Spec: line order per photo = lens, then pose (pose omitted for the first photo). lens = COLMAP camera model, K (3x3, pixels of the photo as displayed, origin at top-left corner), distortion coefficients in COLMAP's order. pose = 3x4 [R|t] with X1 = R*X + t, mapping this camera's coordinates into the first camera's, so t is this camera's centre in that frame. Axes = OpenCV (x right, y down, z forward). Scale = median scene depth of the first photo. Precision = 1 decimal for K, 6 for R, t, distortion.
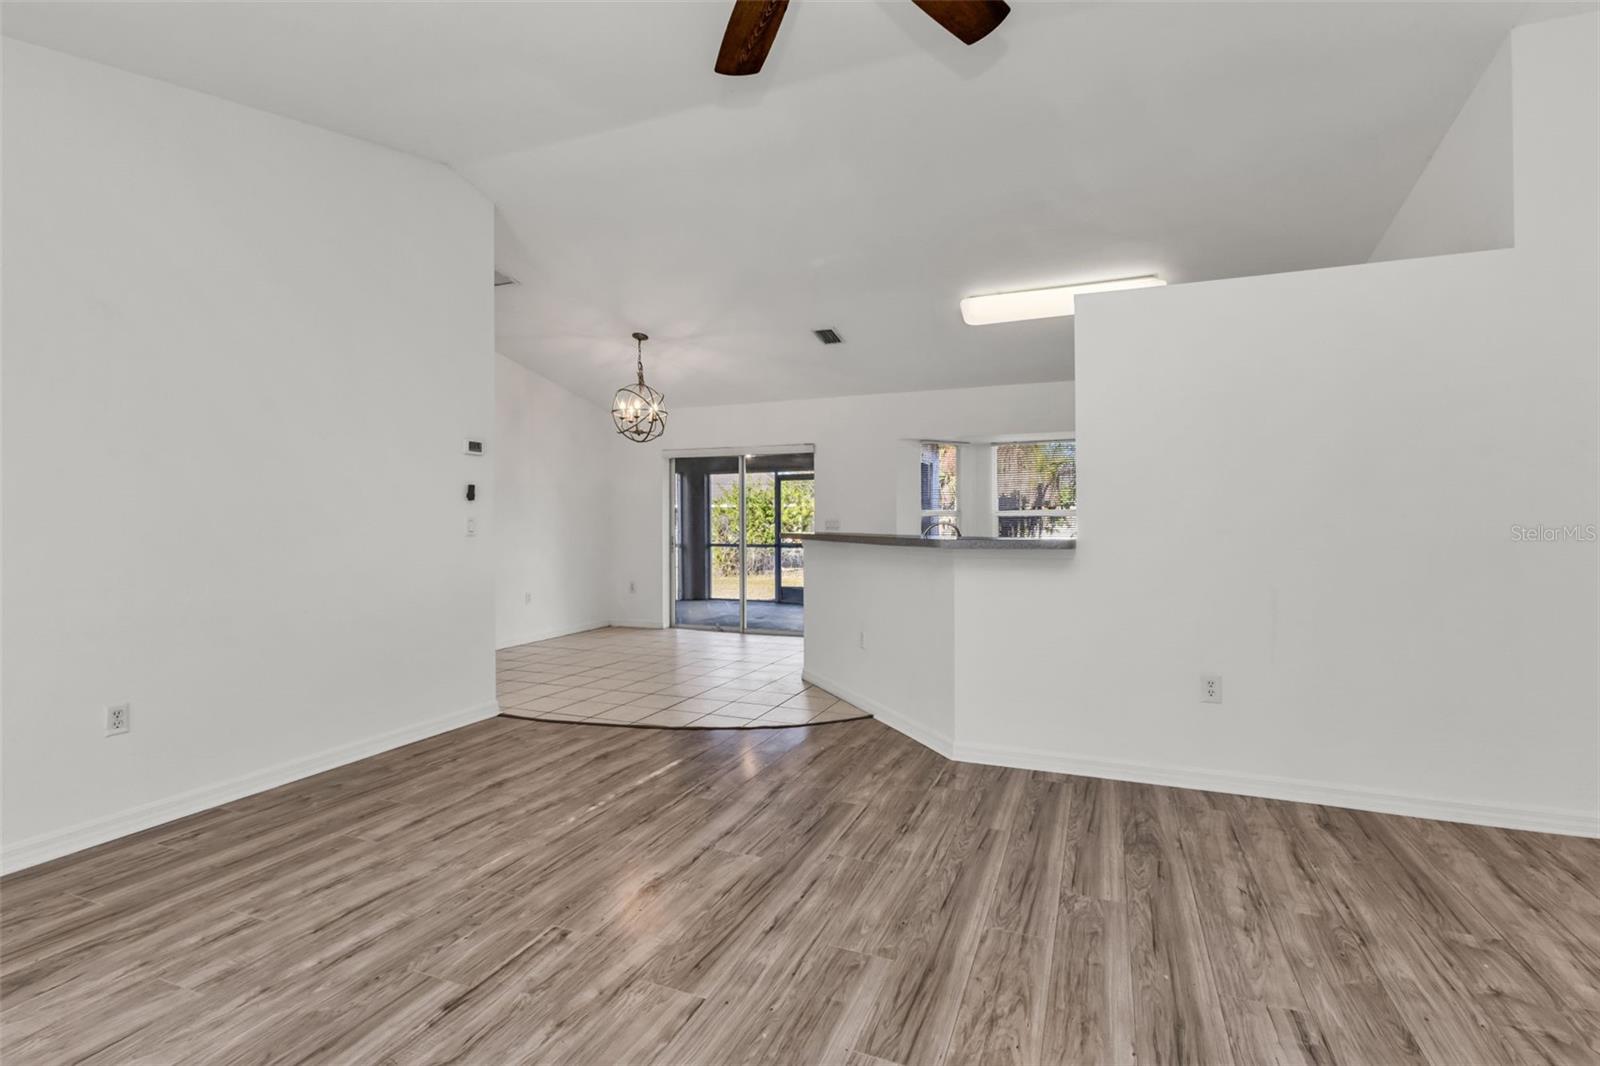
lens RADIAL K [[712.8, 0, 828.8], [0, 712.8, 534.5], [0, 0, 1]] dist [0.012348, -0.001700]
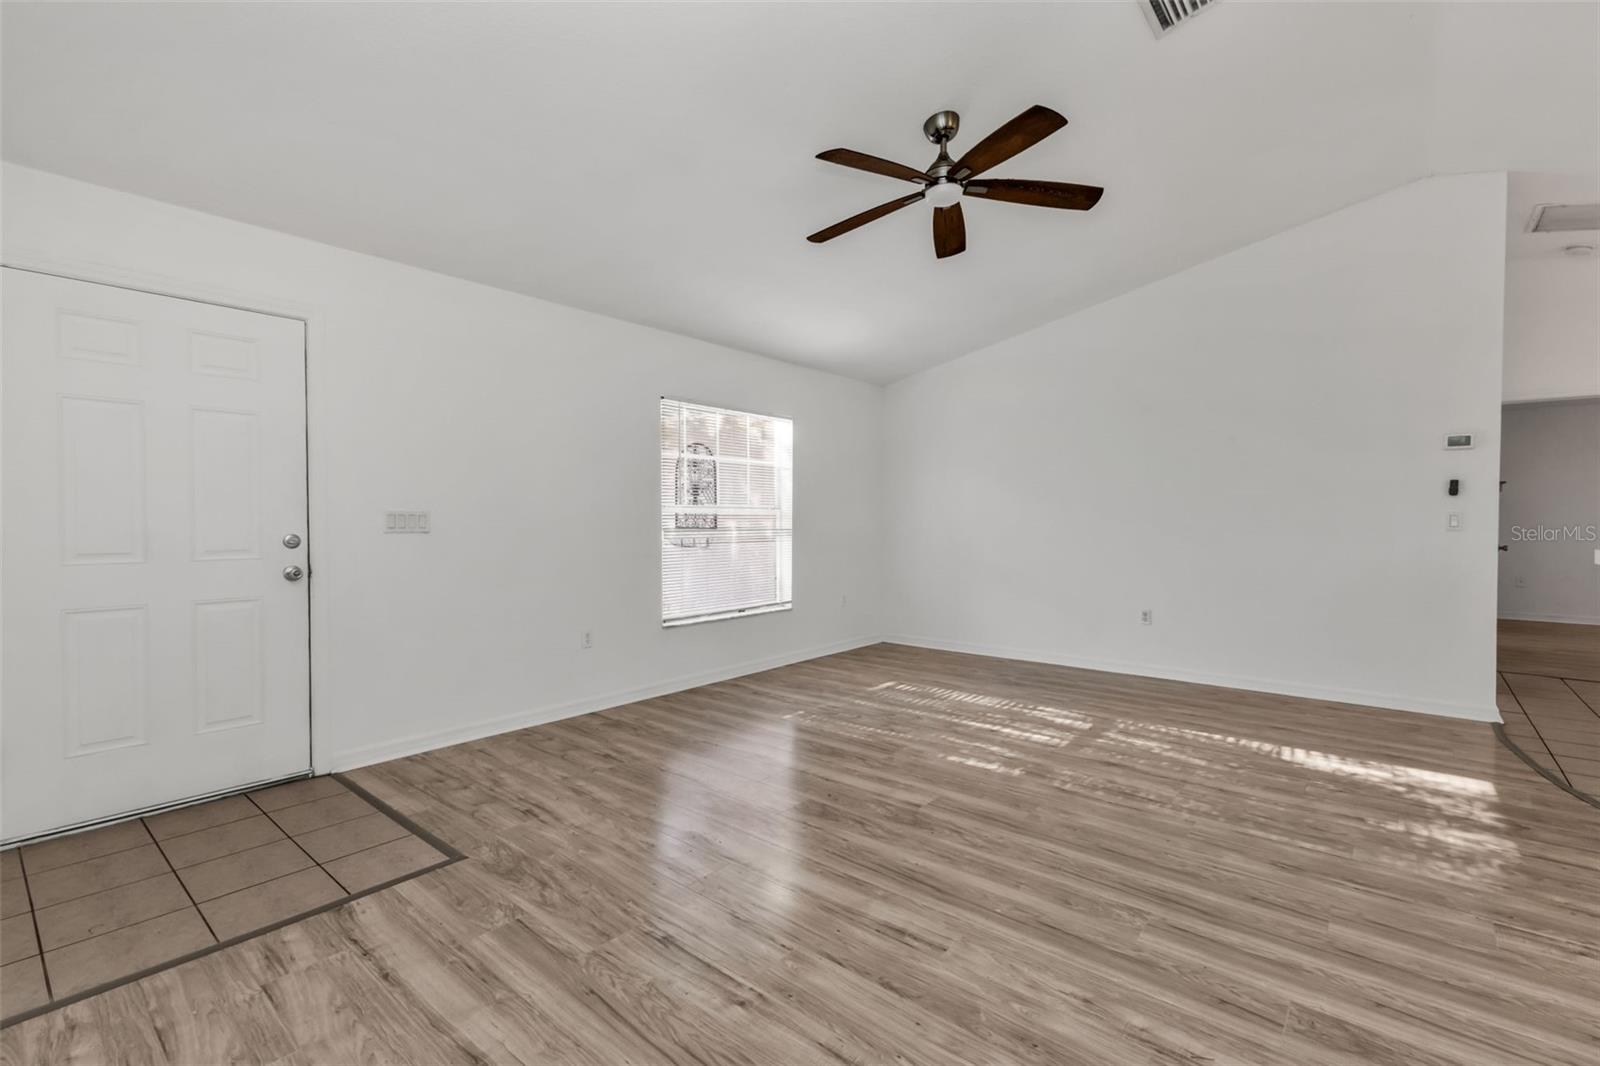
lens RADIAL K [[712.8, 0, 784.4], [0, 712.8, 523.6], [0, 0, 1]] dist [0.012348, -0.001700]
pose [[-0.336696, 0.011806, -0.941539, 1.181803], [-0.012685, 0.999774, 0.017073, -0.008597], [0.941528, 0.017692, -0.336470, 0.754675]]
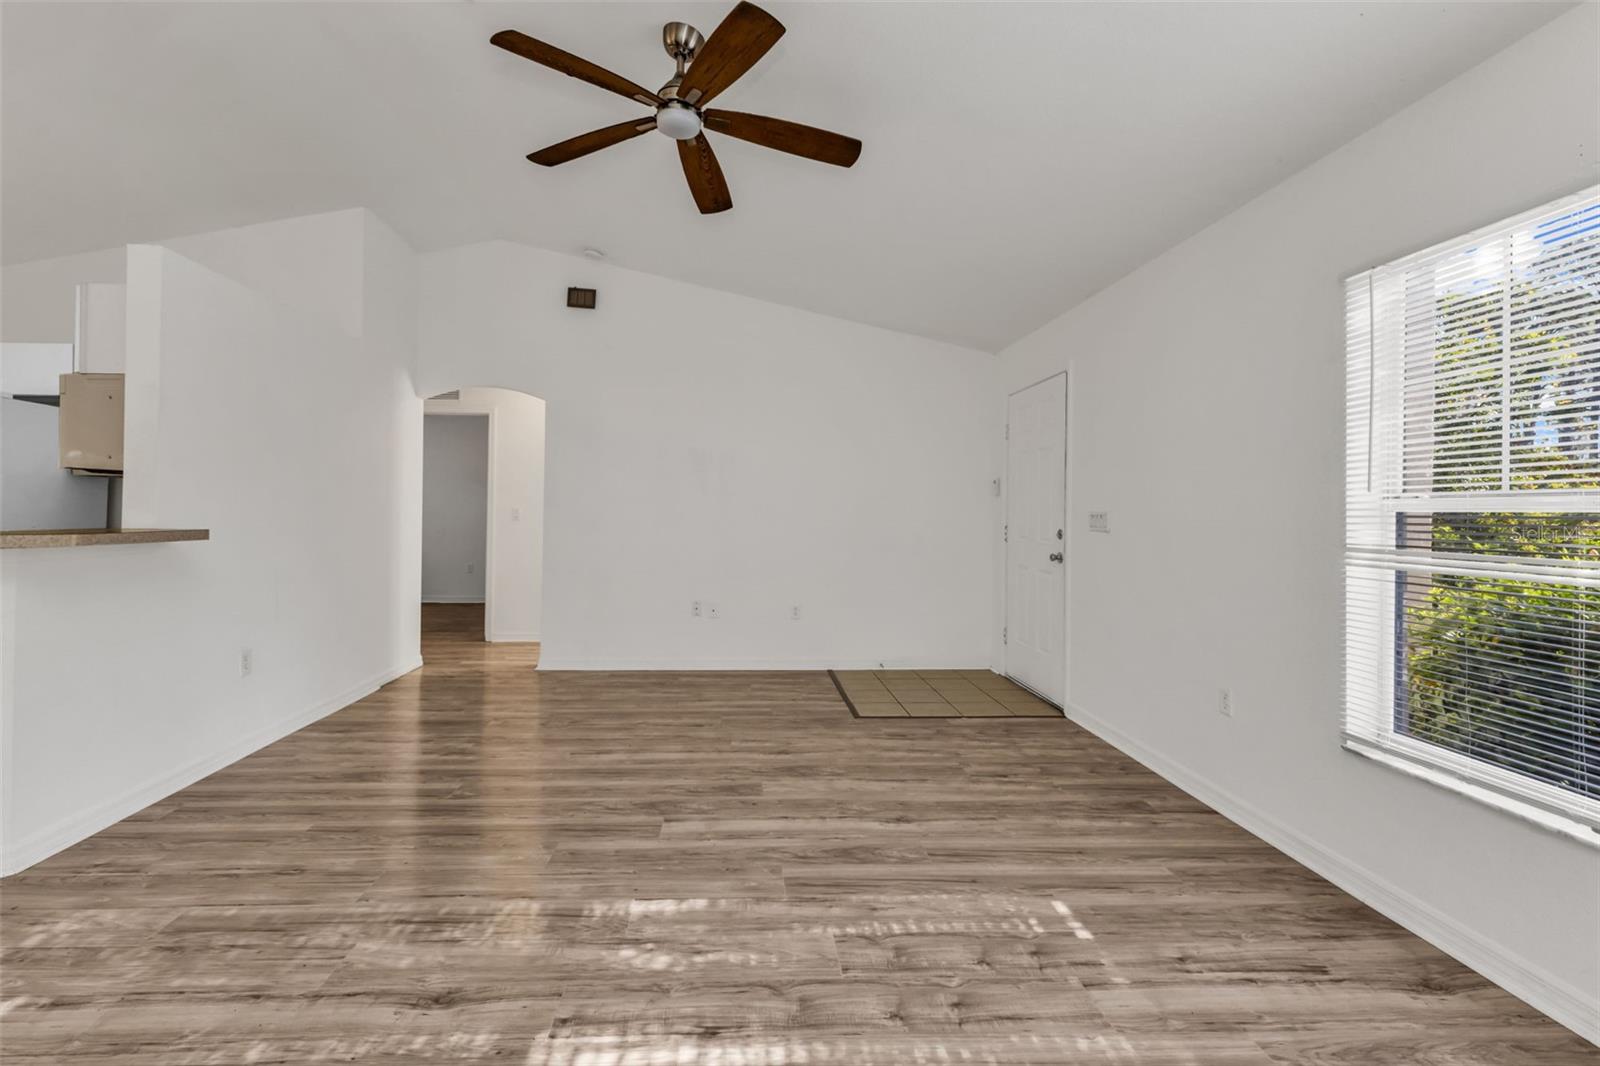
lens RADIAL K [[712.8, 0, 758.0], [0, 712.8, 497.5], [0, 0, 1]] dist [0.012348, -0.001700]
pose [[-0.396412, 0.019557, 0.917864, -0.943516], [0.006615, 0.999808, -0.018447, -0.007992], [-0.918049, -0.001241, -0.396466, 0.878892]]
